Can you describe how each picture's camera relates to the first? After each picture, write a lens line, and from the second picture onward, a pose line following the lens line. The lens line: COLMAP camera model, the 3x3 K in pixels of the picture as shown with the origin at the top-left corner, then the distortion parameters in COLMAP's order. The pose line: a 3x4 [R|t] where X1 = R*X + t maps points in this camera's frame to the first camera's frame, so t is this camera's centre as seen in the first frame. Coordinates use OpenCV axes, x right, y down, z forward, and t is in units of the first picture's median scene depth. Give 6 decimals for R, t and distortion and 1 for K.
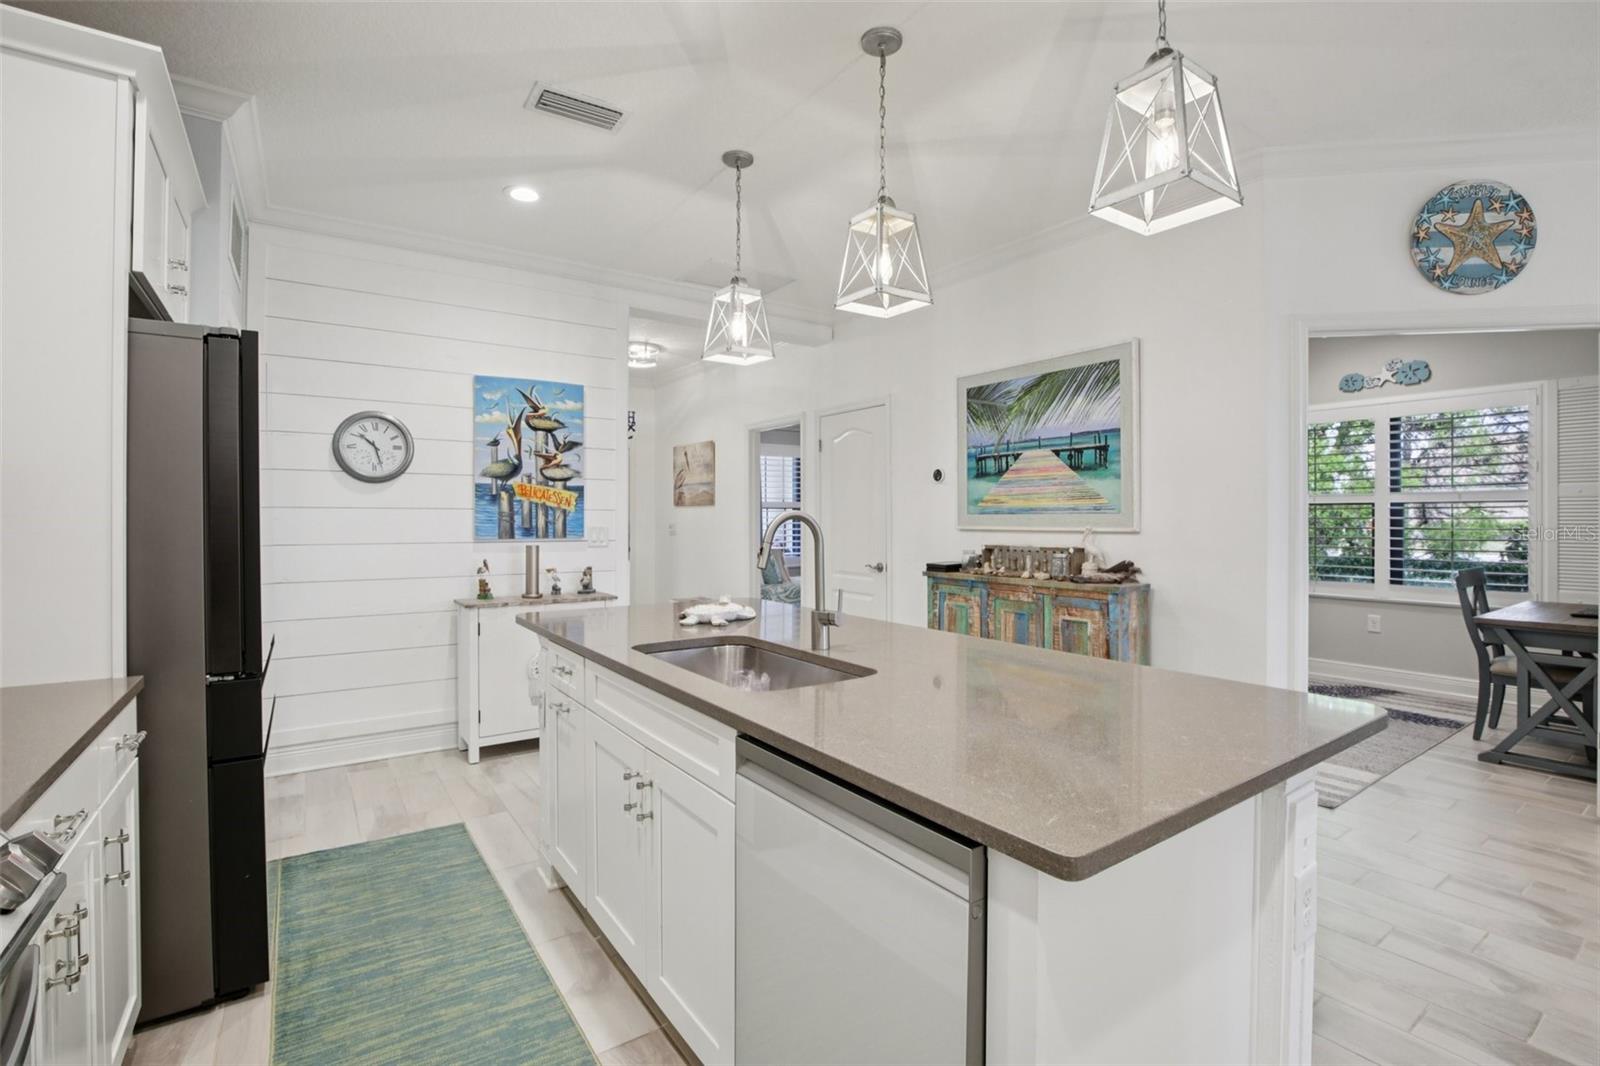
lens RADIAL K [[724.2, 0, 815.6], [0, 724.2, 510.9], [0, 0, 1]] dist [-0.023643, -0.000083]
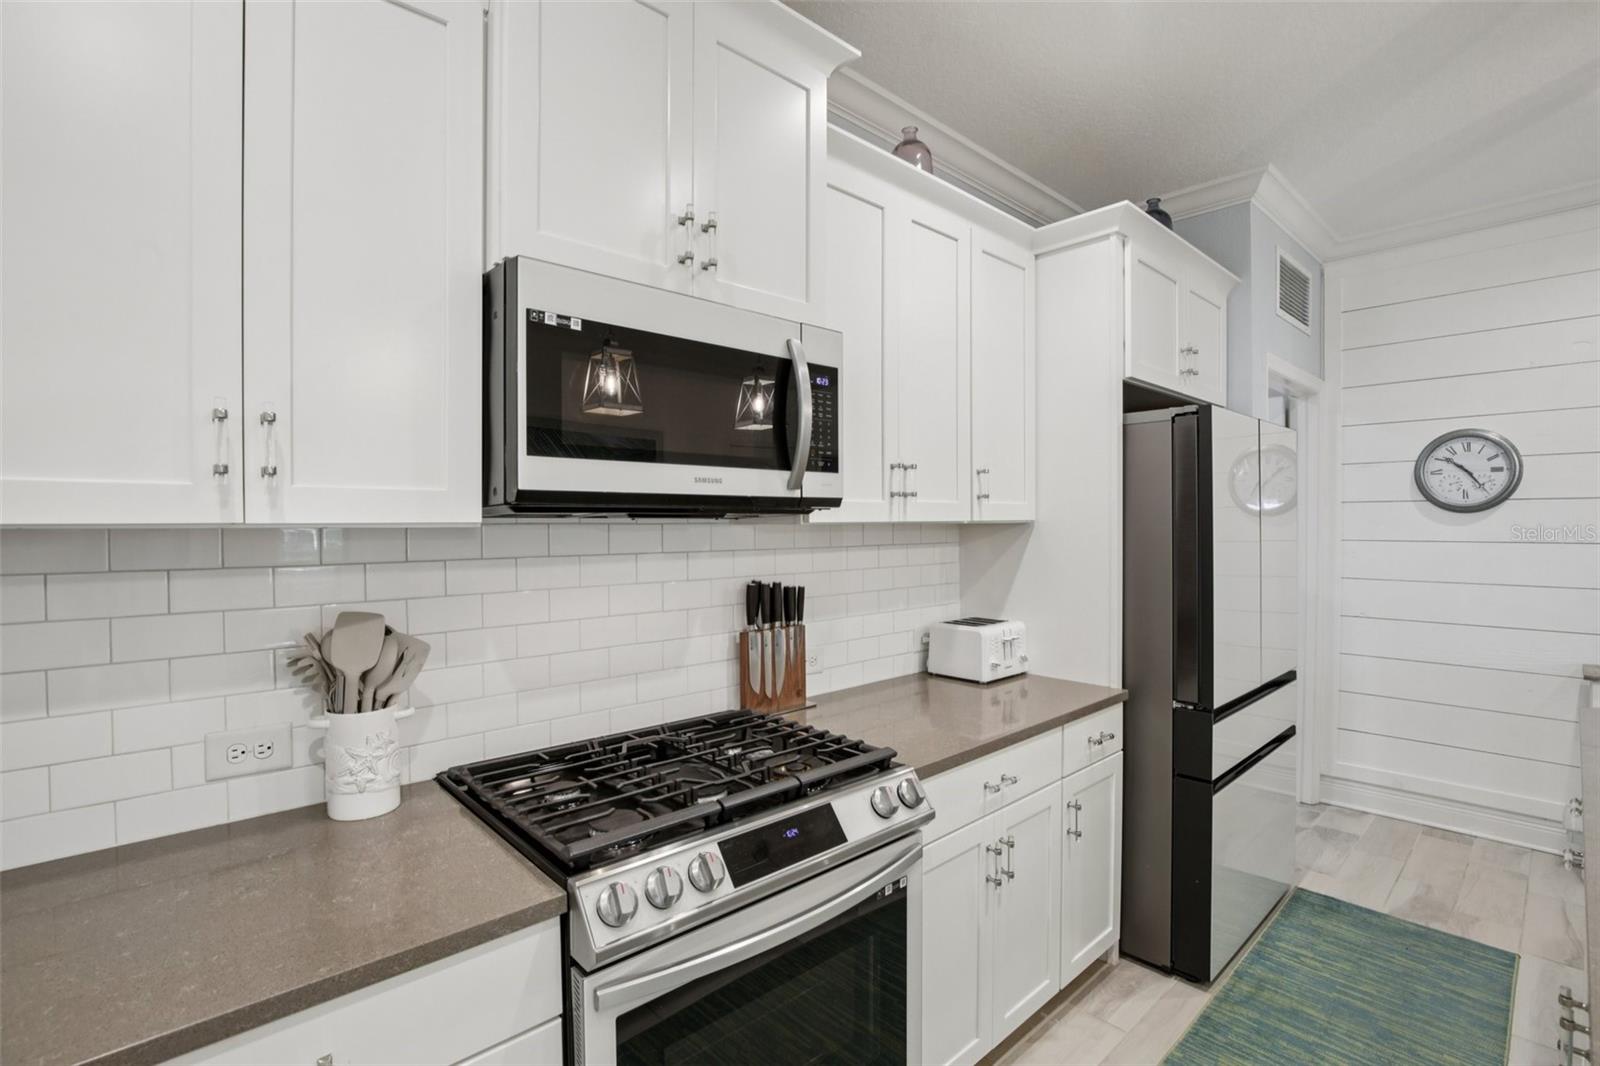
lens RADIAL K [[735.1, 0, 814.5], [0, 735.1, 521.7], [0, 0, 1]] dist [-0.035769, 0.001195]
pose [[0.126811, 0.004466, -0.991917, 0.136458], [0.007281, 0.999959, 0.005433, -0.038866], [0.991900, -0.007911, 0.126773, 0.117945]]
